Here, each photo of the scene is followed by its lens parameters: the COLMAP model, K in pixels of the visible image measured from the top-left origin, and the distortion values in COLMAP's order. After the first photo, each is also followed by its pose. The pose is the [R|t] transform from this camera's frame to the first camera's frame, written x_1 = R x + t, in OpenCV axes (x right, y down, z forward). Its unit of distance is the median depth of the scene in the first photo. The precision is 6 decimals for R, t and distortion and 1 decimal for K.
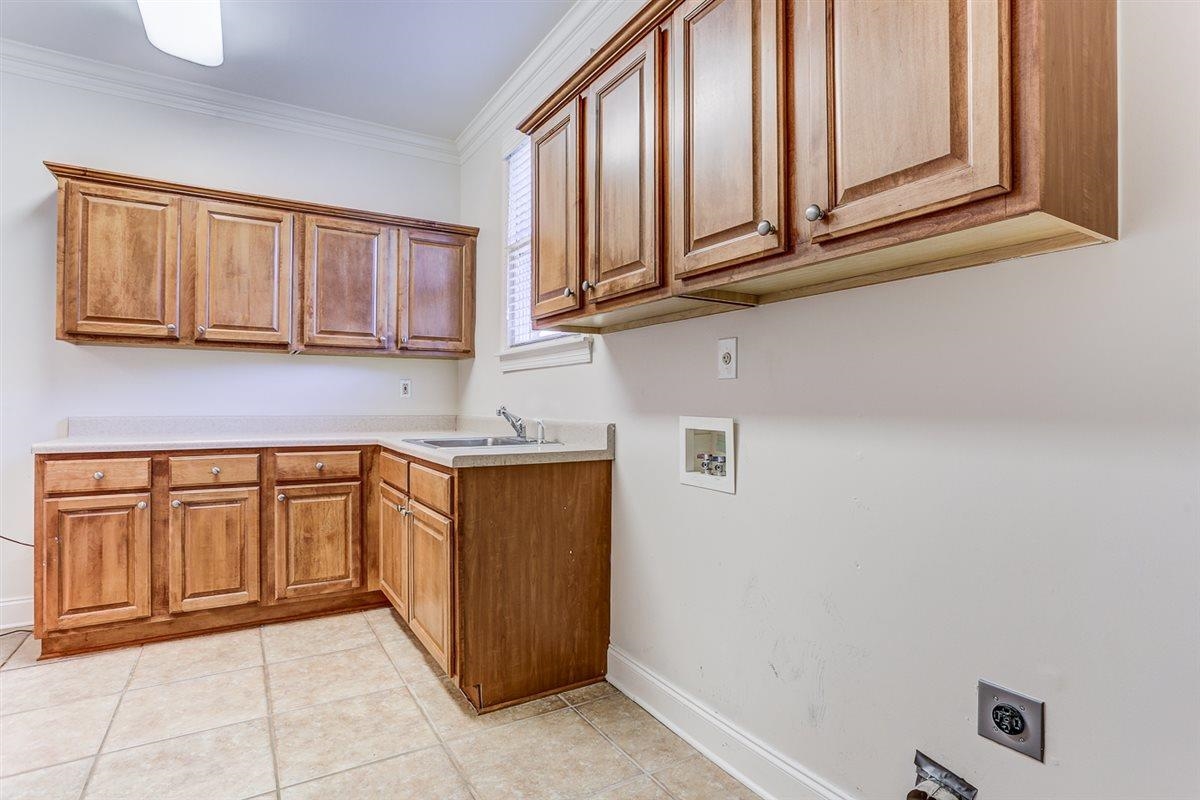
lens RADIAL K [[621.5, 0, 606.3], [0, 621.5, 396.4], [0, 0, 1]] dist [-0.047757, 0.022018]
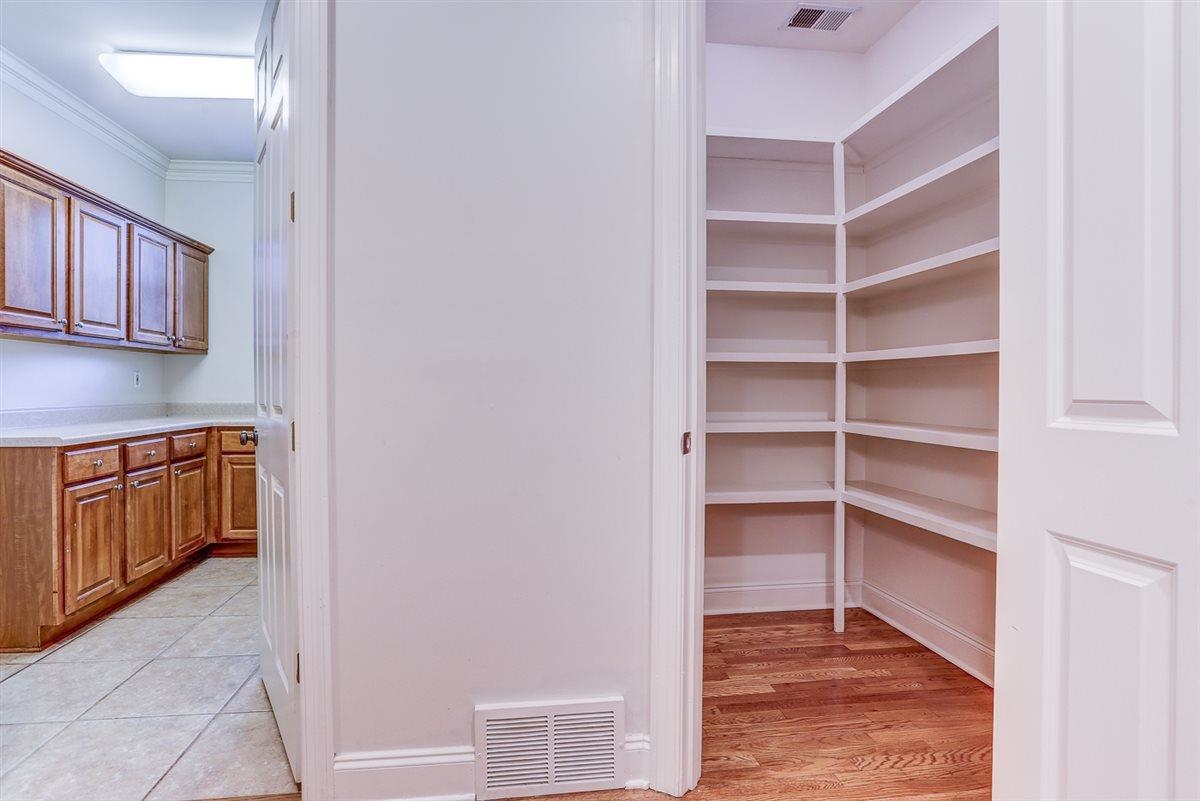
lens RADIAL K [[621.5, 0, 606.3], [0, 621.5, 396.9], [0, 0, 1]] dist [-0.047757, 0.022018]
pose [[0.384447, -0.020815, 0.922912, -1.344028], [-0.004333, 0.999694, 0.024351, -0.016881], [-0.923137, -0.013360, 0.384239, -0.233464]]
